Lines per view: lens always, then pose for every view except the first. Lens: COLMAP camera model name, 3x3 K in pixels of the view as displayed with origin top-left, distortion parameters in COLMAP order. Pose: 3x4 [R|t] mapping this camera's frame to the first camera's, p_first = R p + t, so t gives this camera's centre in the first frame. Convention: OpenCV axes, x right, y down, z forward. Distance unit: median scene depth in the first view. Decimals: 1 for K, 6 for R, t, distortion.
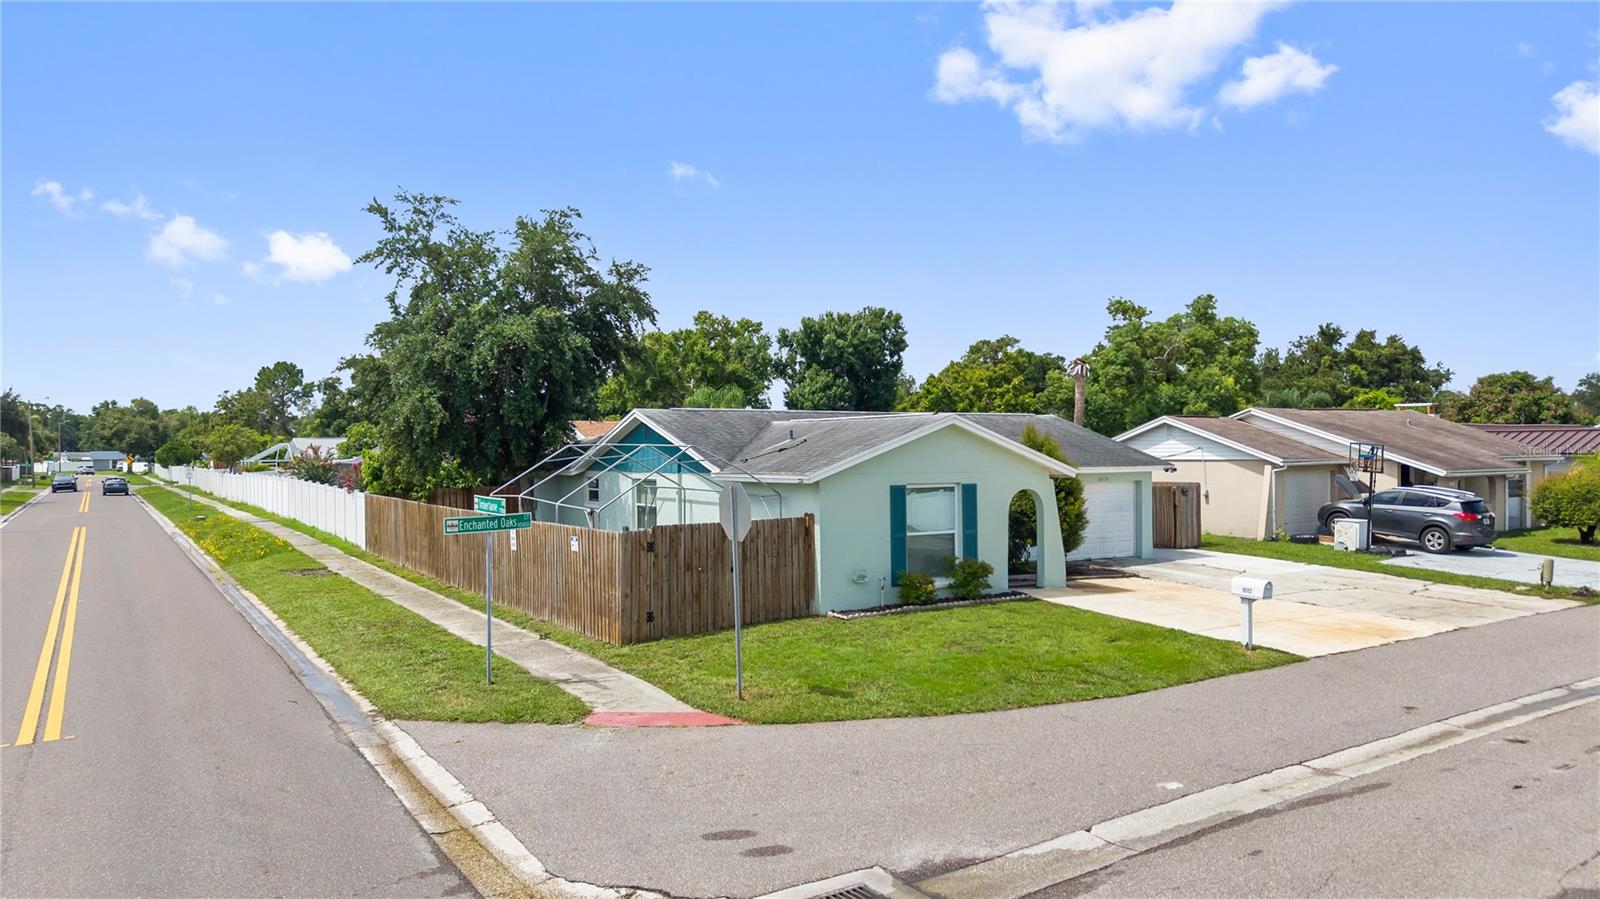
lens RADIAL K [[1091.8, 0, 800.0], [0, 1091.8, 449.5], [0, 0, 1]] dist [0.004073, -0.027561]
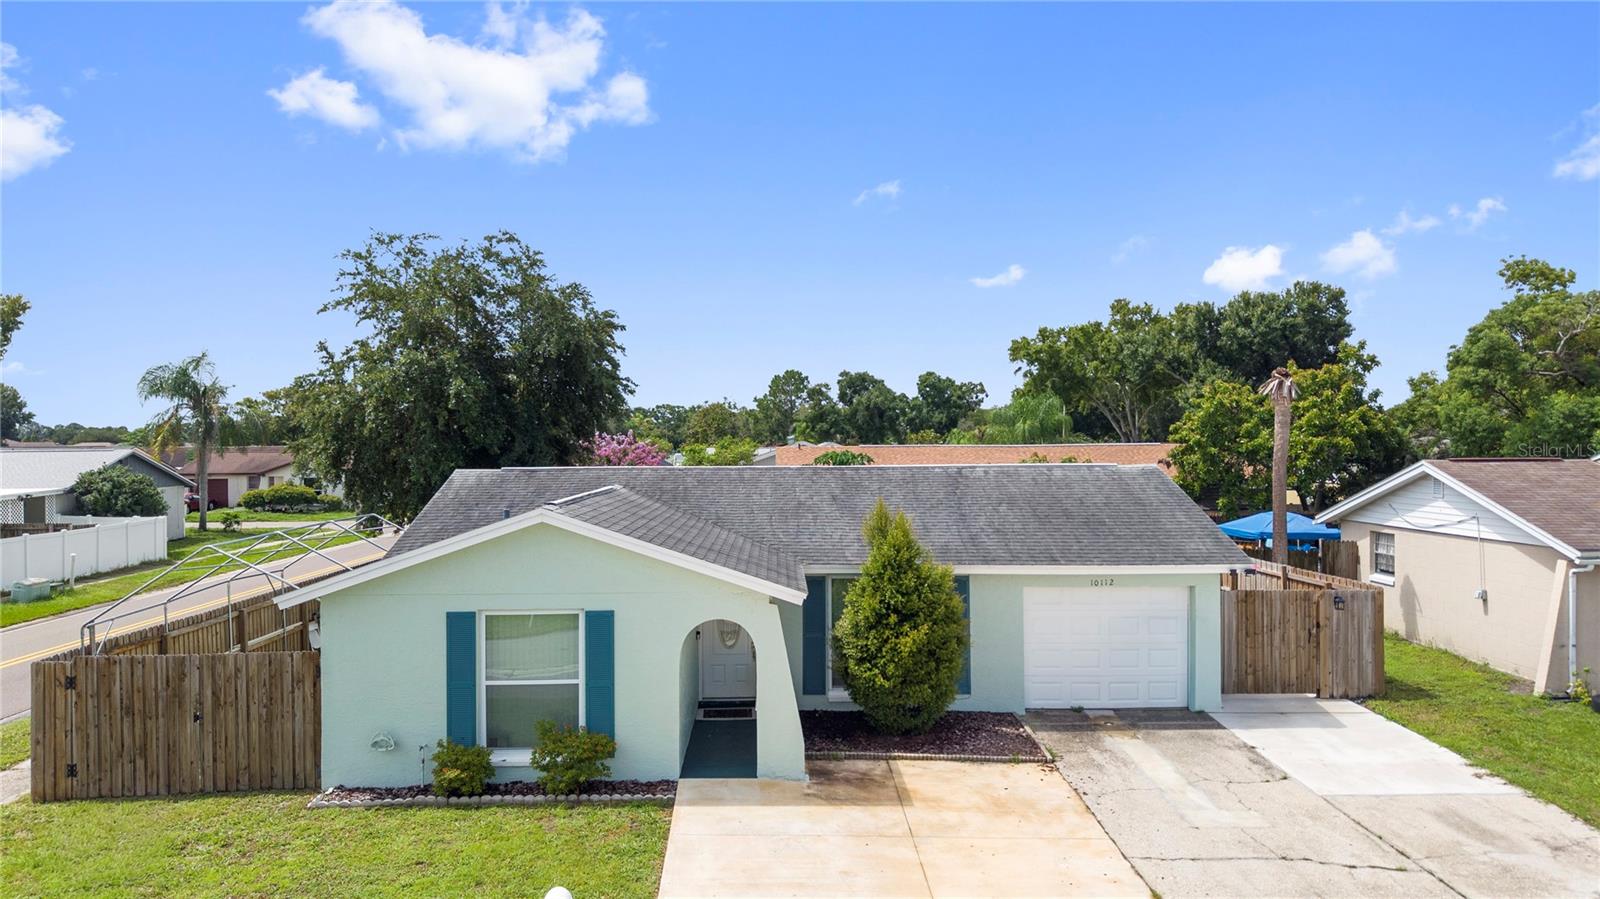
lens RADIAL K [[1091.8, 0, 800.0], [0, 1091.8, 449.5], [0, 0, 1]] dist [0.004073, -0.027561]
pose [[0.844844, 0.004667, -0.534992, 0.630266], [0.001533, 0.999937, 0.011144, -0.075651], [0.535010, -0.010235, 0.844784, 0.535146]]
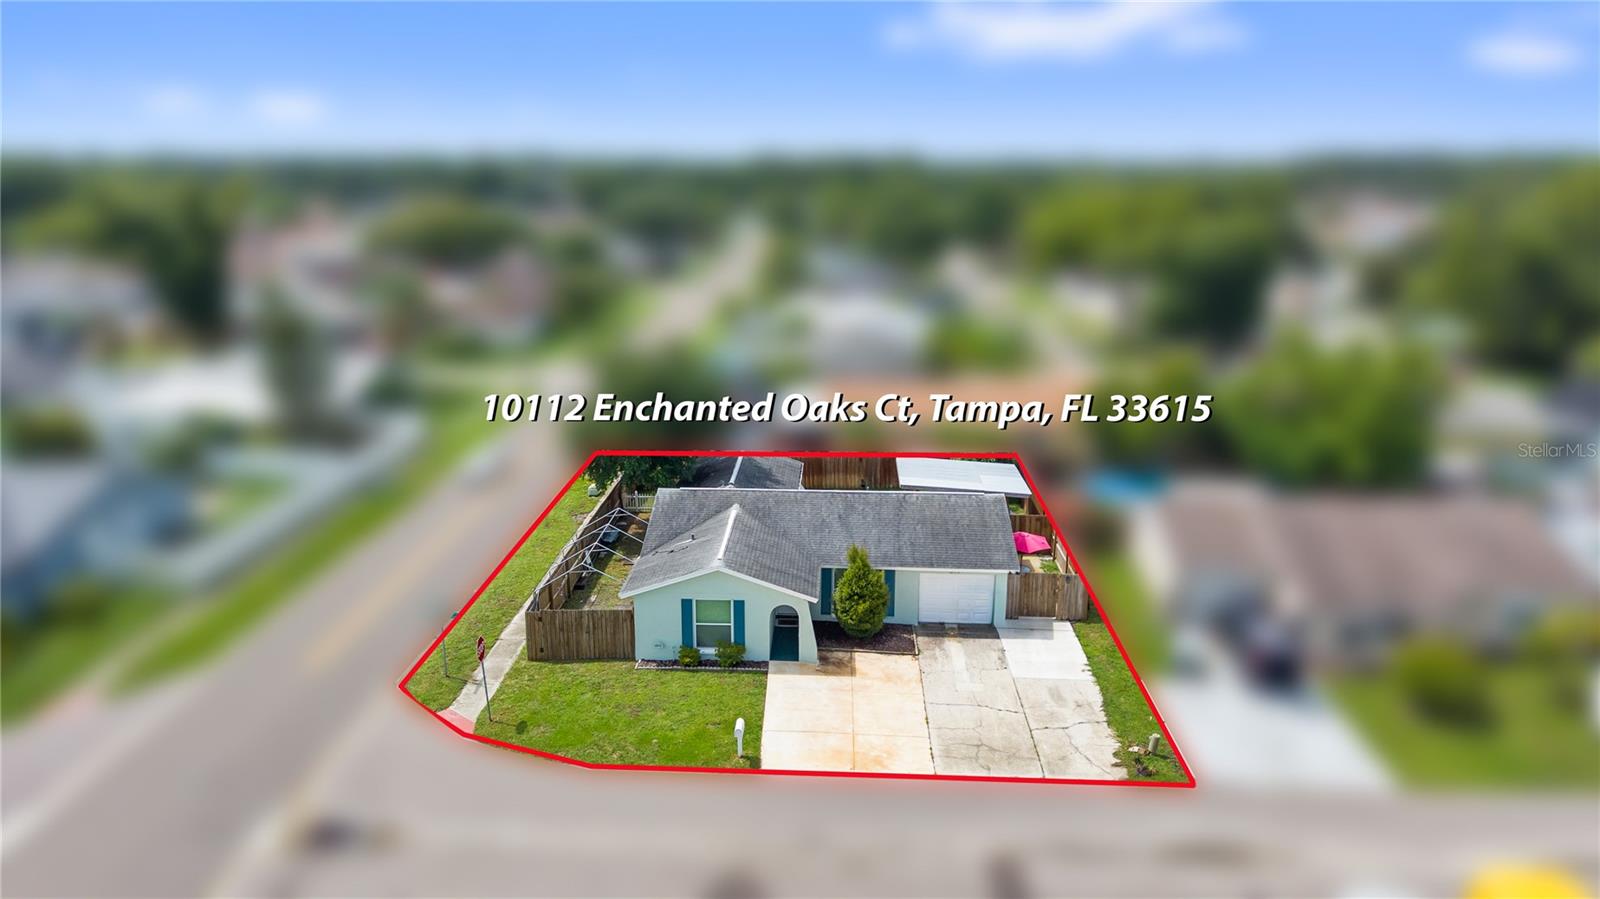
lens RADIAL K [[1091.8, 0, 800.0], [0, 1091.8, 449.5], [0, 0, 1]] dist [0.004073, -0.027561]
pose [[0.809657, 0.164404, -0.563406, 1.201875], [-0.011515, 0.964230, 0.264819, -0.677253], [0.586790, -0.207925, 0.782589, -0.239703]]
